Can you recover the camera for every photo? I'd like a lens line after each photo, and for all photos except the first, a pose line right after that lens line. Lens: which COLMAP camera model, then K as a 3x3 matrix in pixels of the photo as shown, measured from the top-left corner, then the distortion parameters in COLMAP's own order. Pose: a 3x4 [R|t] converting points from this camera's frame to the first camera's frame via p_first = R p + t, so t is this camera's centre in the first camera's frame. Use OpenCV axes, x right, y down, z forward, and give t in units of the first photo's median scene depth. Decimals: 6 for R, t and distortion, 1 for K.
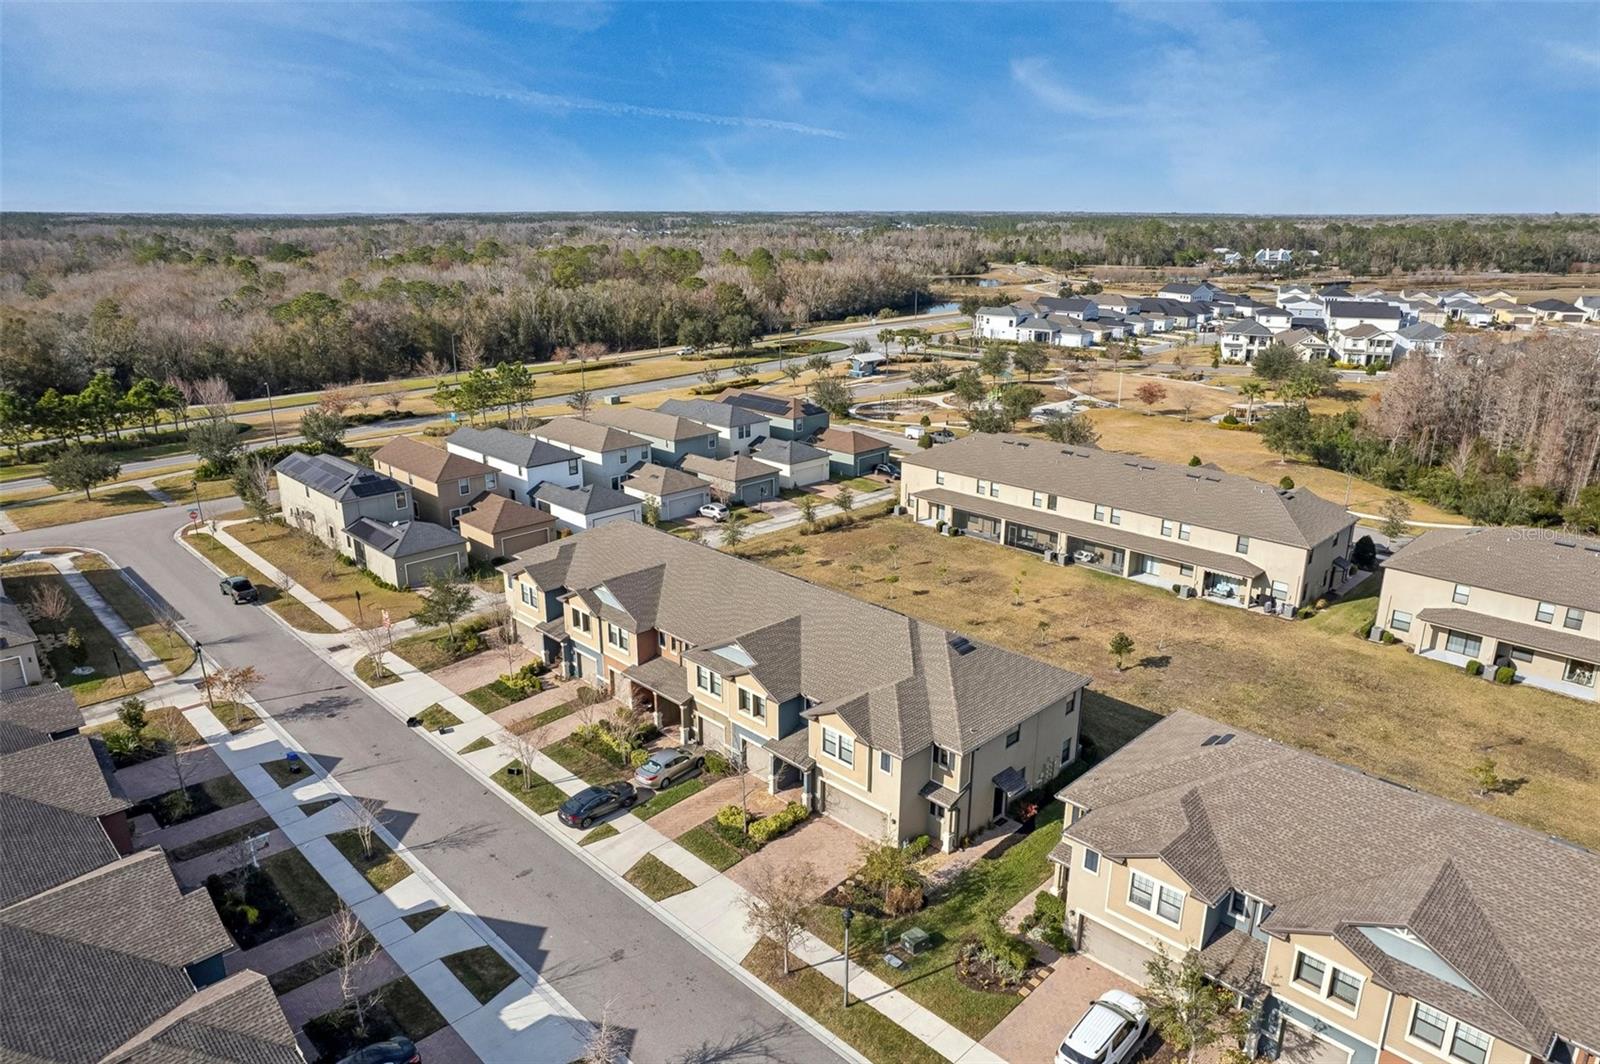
lens RADIAL K [[1031.6, 0, 797.7], [0, 1031.6, 535.0], [0, 0, 1]] dist [-0.072249, 0.065859]
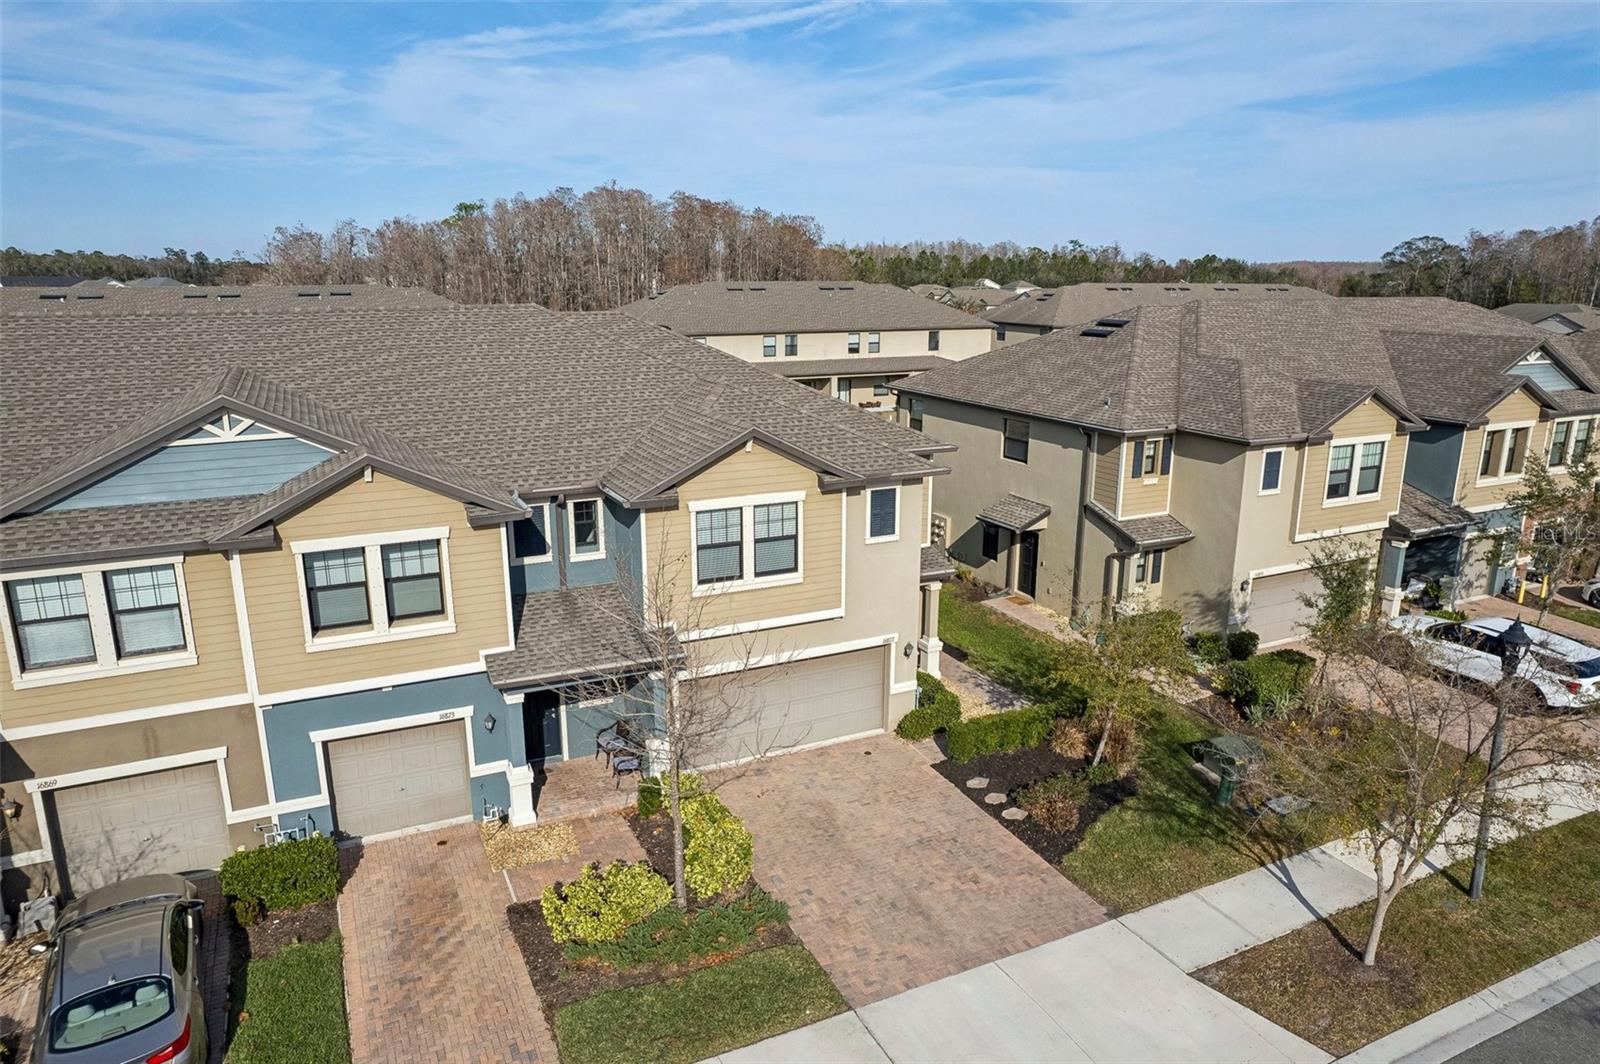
lens RADIAL K [[1038.9, 0, 788.8], [0, 1038.9, 526.5], [0, 0, 1]] dist [-0.070513, 0.070274]
pose [[0.321808, -0.217797, 0.921414, -0.158964], [0.282824, 0.950863, 0.125980, 0.081833], [-0.903576, 0.220057, 0.367593, 0.447433]]
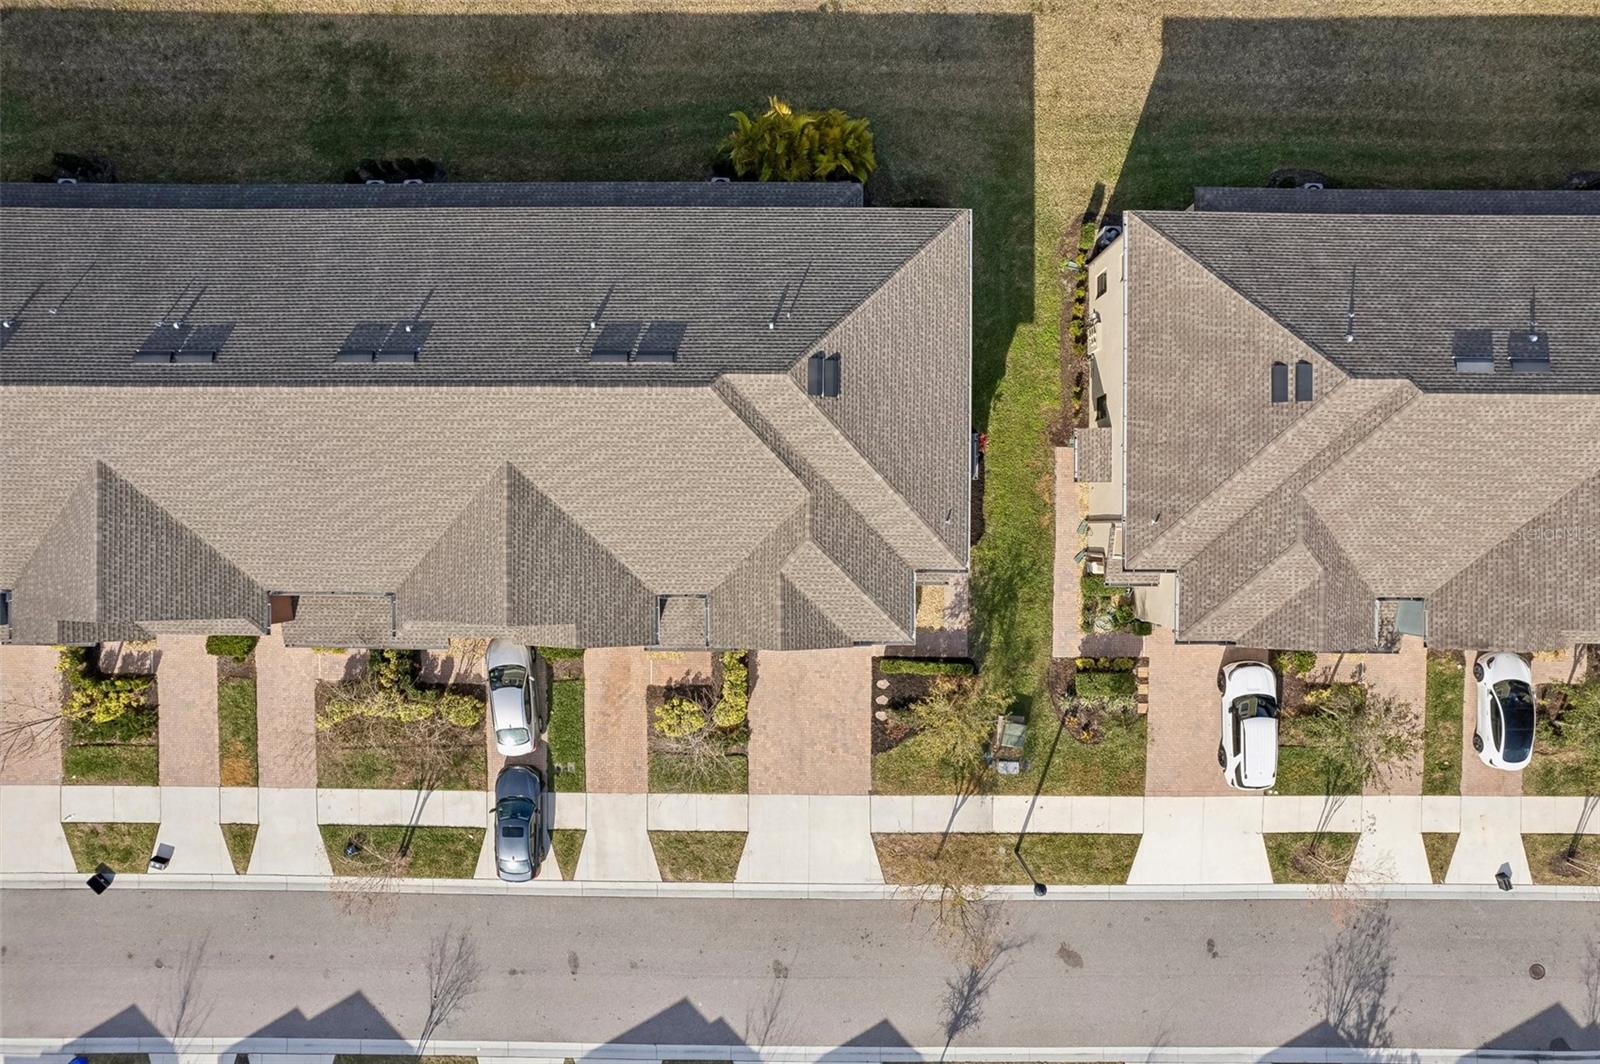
lens RADIAL K [[1031.6, 0, 797.7], [0, 1031.6, 535.0], [0, 0, 1]] dist [-0.072249, 0.065859]
pose [[0.701576, -0.712537, 0.009016, 0.043940], [0.209096, 0.217943, 0.953299, -0.237862], [-0.681227, -0.666927, 0.301892, 0.438633]]
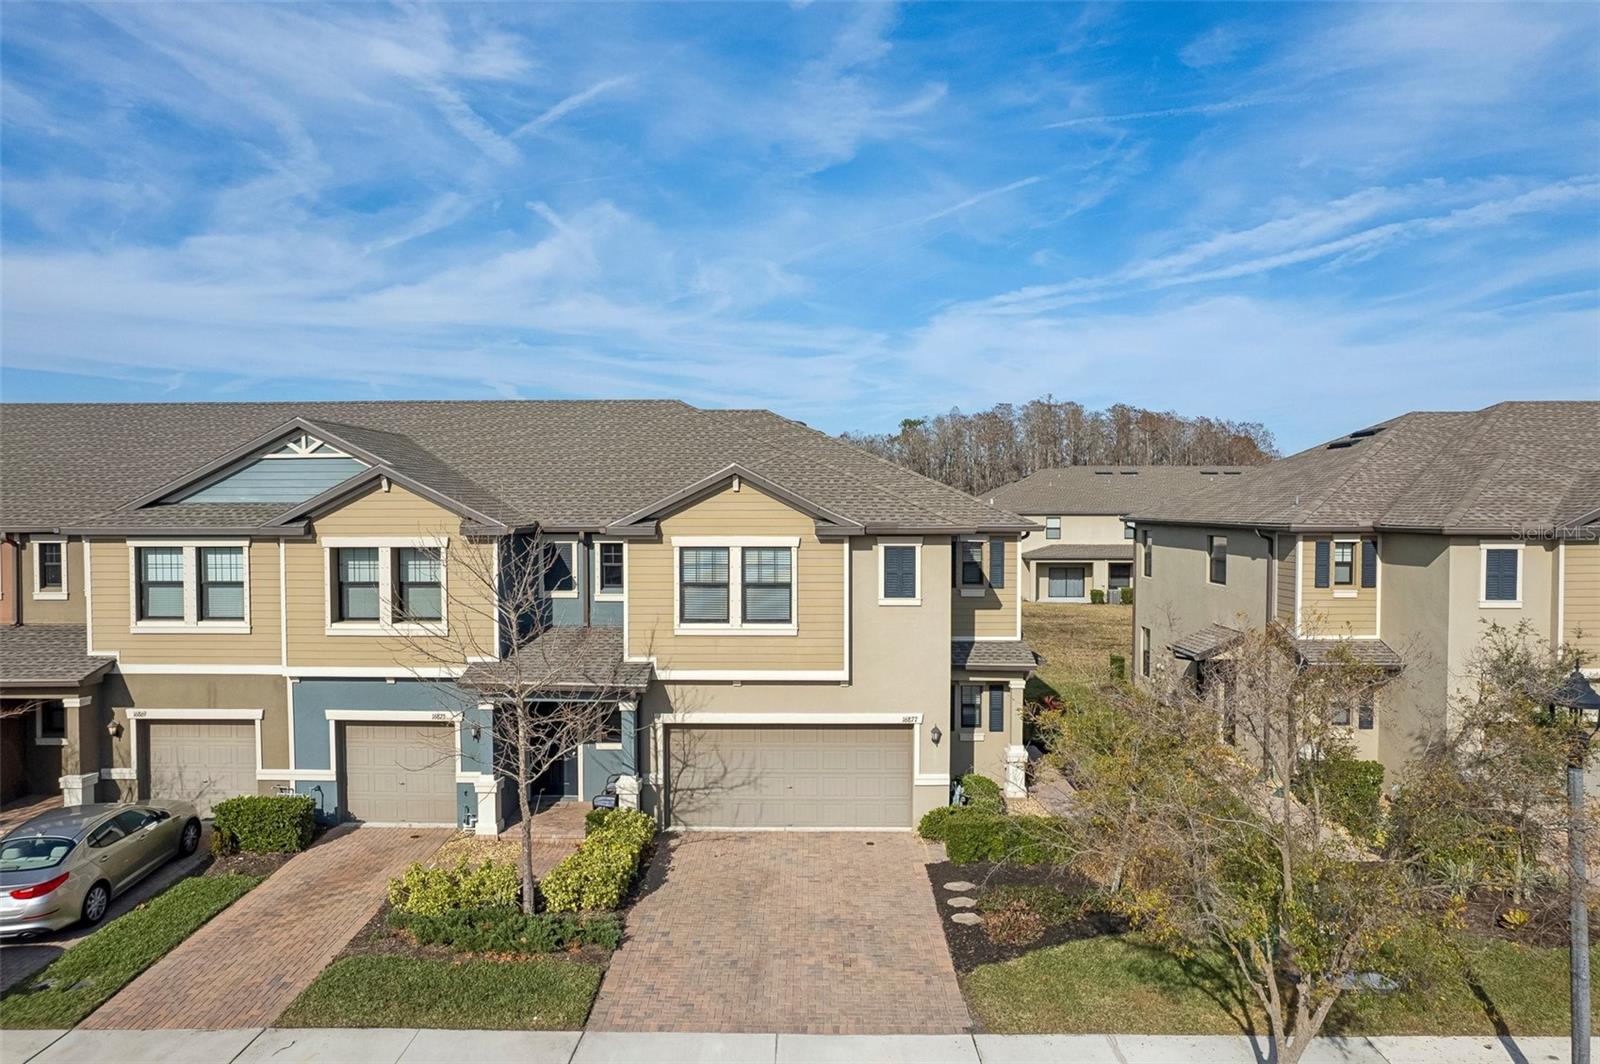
lens RADIAL K [[1031.6, 0, 797.7], [0, 1031.6, 535.0], [0, 0, 1]] dist [-0.072249, 0.065859]
pose [[0.710402, -0.010123, 0.703723, -0.106770], [0.205220, 0.959424, -0.193367, 0.138253], [-0.673212, 0.281786, 0.683654, 0.385561]]
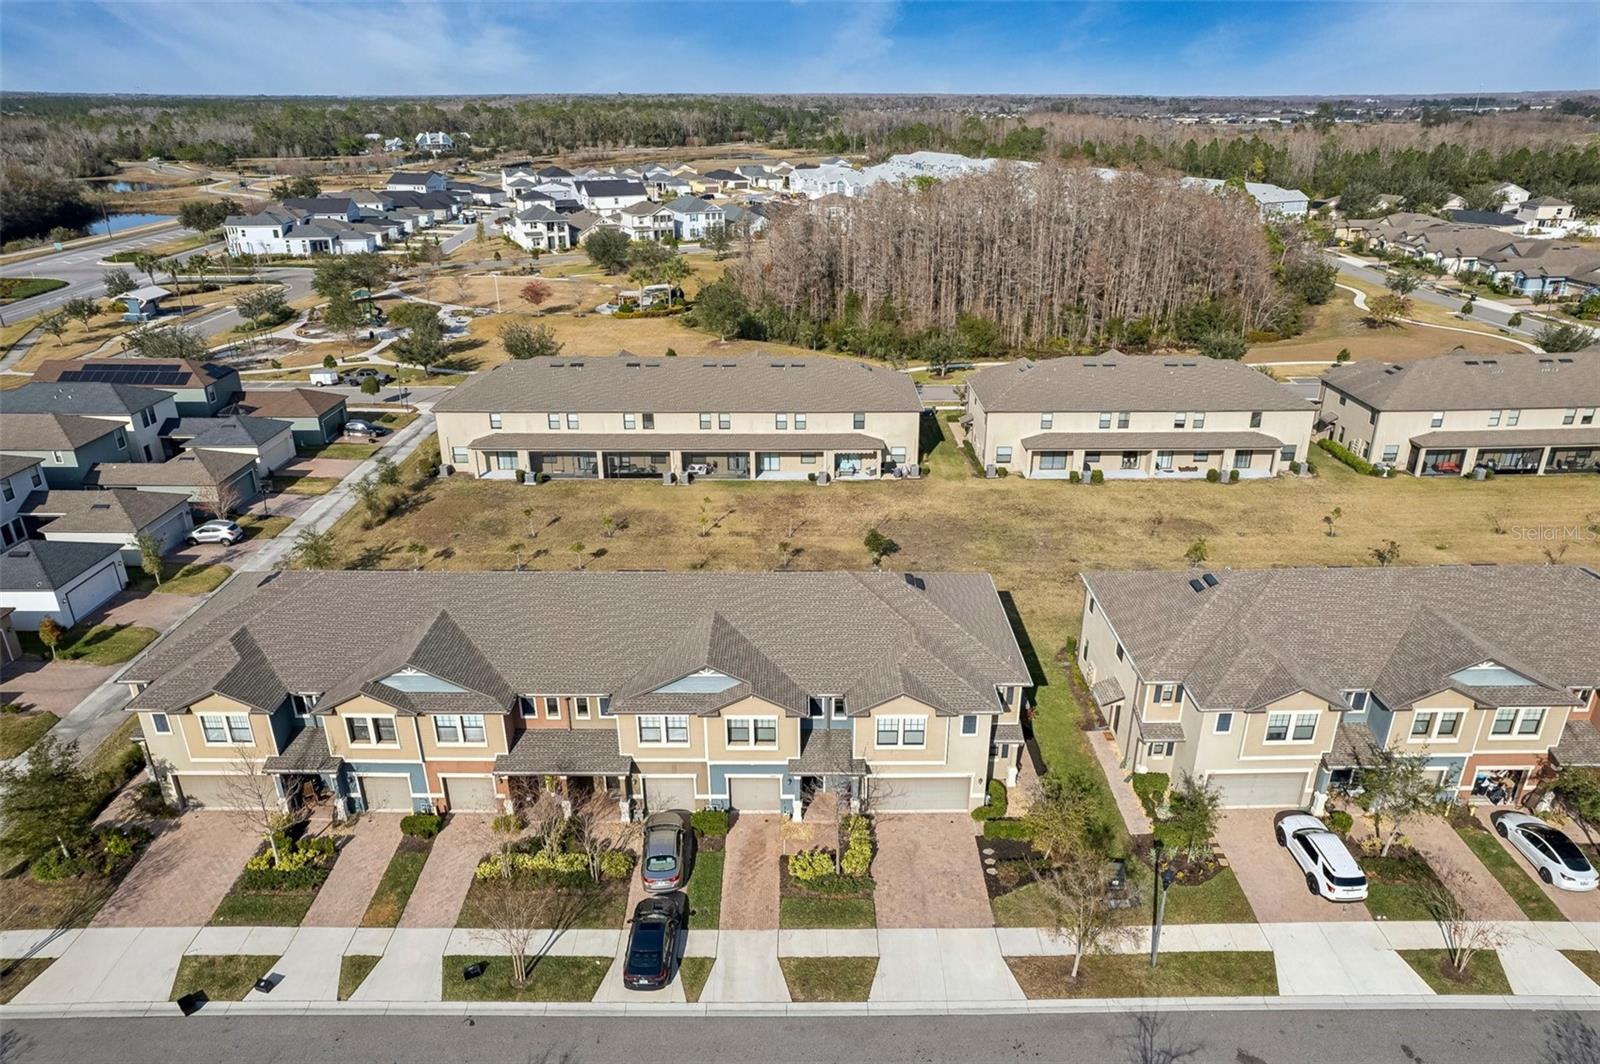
lens RADIAL K [[1051.9, 0, 800.0], [0, 1051.9, 532.0], [0, 0, 1]] dist [-0.079363, 0.083586]
pose [[0.697297, -0.272159, 0.663104, -0.297499], [0.209029, 0.962110, 0.175073, -0.069615], [-0.685627, 0.016530, 0.727765, 0.216535]]
